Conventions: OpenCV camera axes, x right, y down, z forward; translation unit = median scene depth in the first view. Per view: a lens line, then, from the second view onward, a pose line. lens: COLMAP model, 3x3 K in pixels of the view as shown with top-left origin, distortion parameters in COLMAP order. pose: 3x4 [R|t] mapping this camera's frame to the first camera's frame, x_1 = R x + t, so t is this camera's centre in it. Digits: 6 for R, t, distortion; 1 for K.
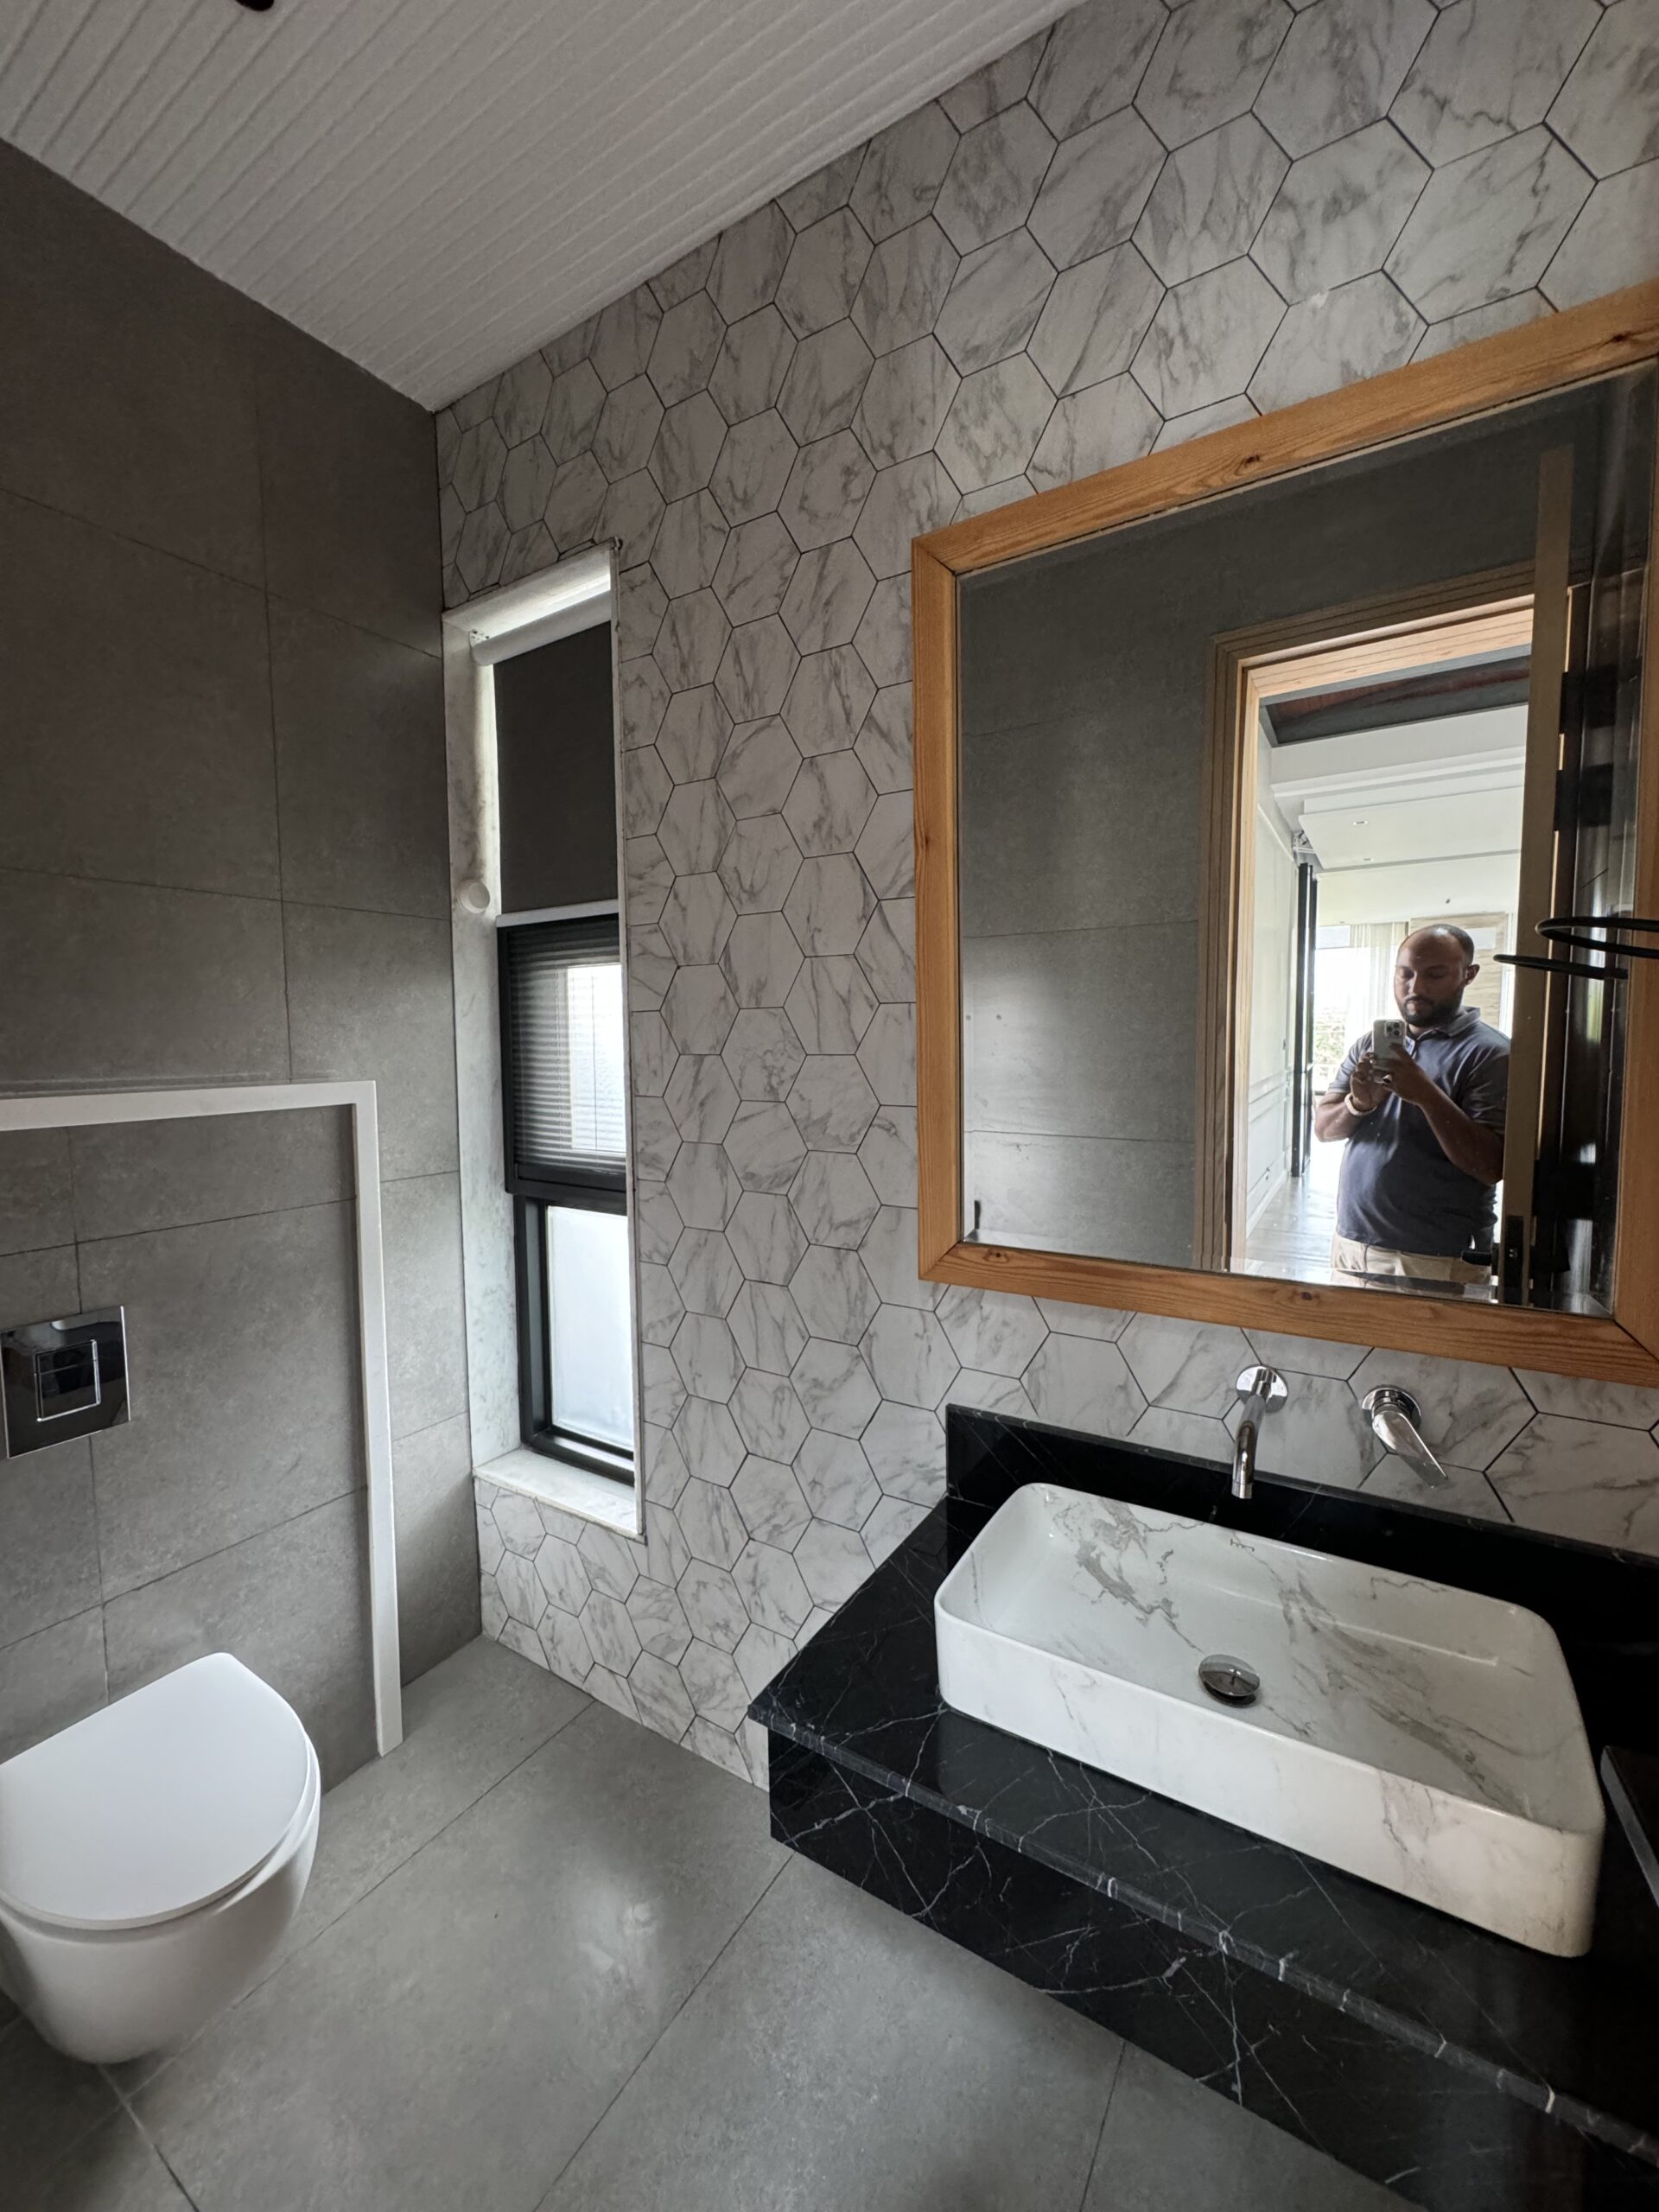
lens RADIAL K [[883.8, 0, 831.4], [0, 883.8, 1104.5], [0, 0, 1]] dist [-0.003288, 0.000617]
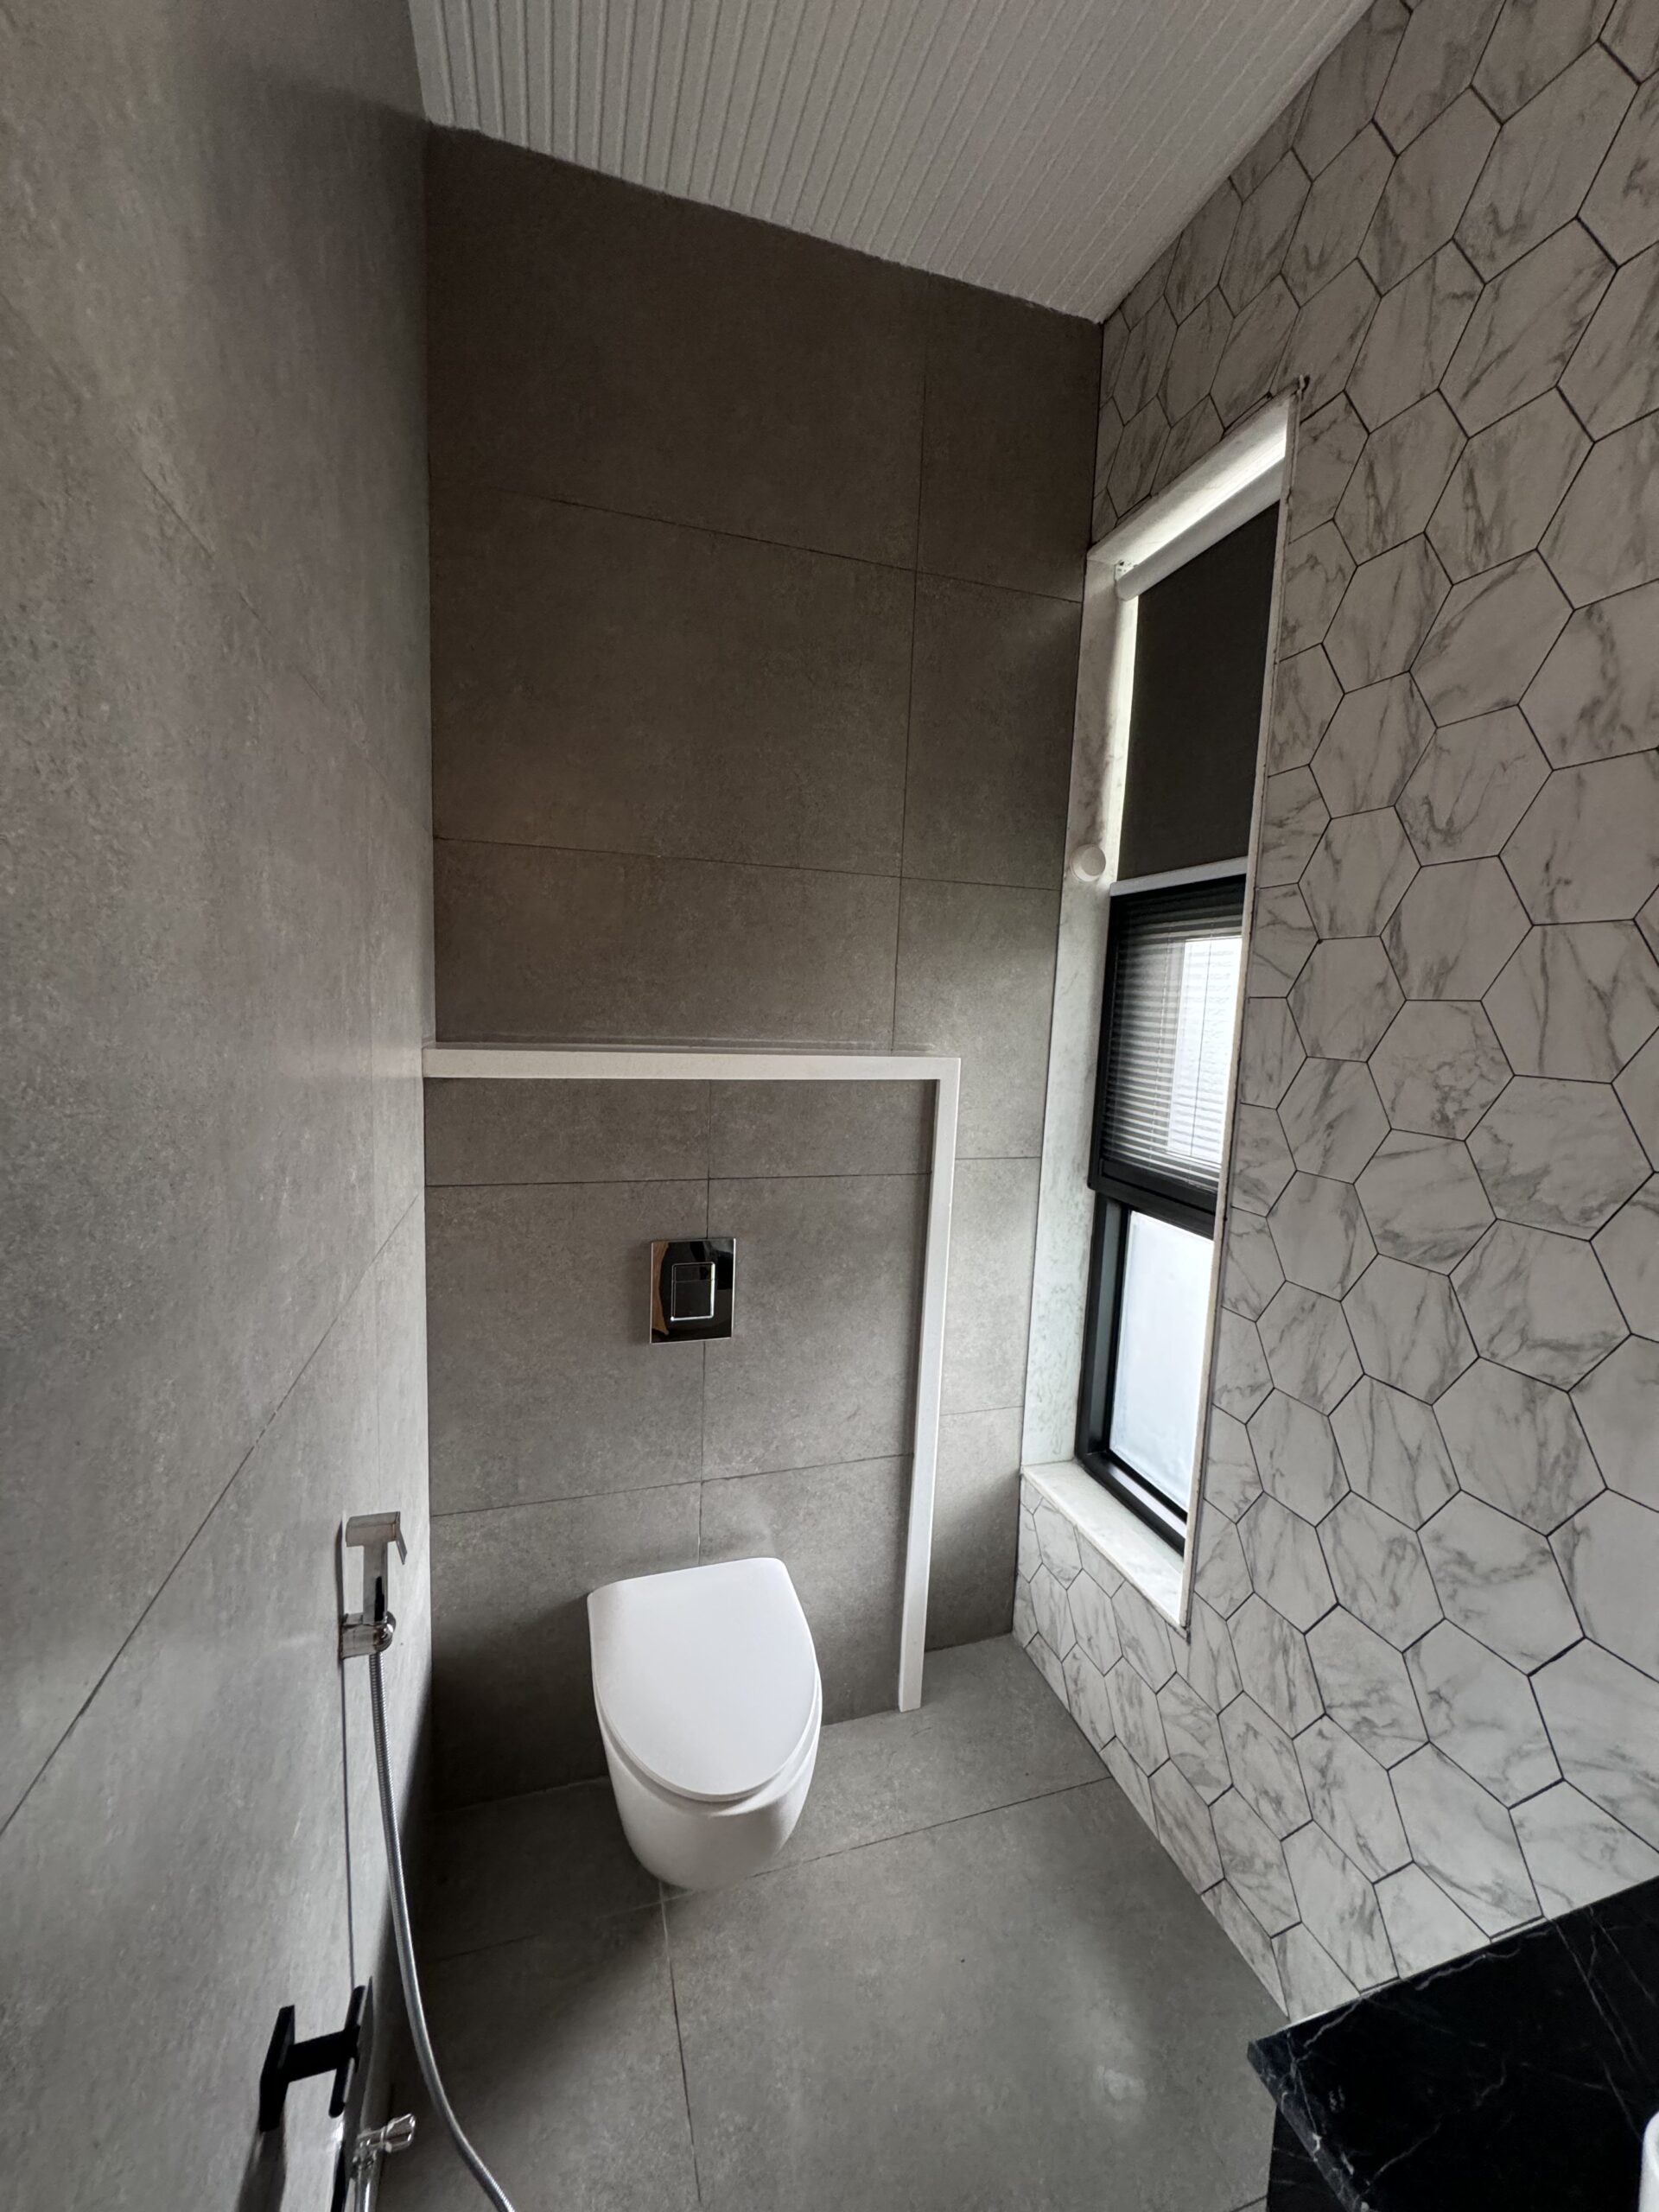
lens RADIAL K [[883.8, 0, 832.0], [0, 883.8, 1102.6], [0, 0, 1]] dist [-0.003288, 0.000617]
pose [[0.761411, 0.114198, -0.638131, 0.006273], [-0.095085, 0.993389, 0.064319, -0.028125], [0.641258, 0.011703, 0.767236, 0.161958]]
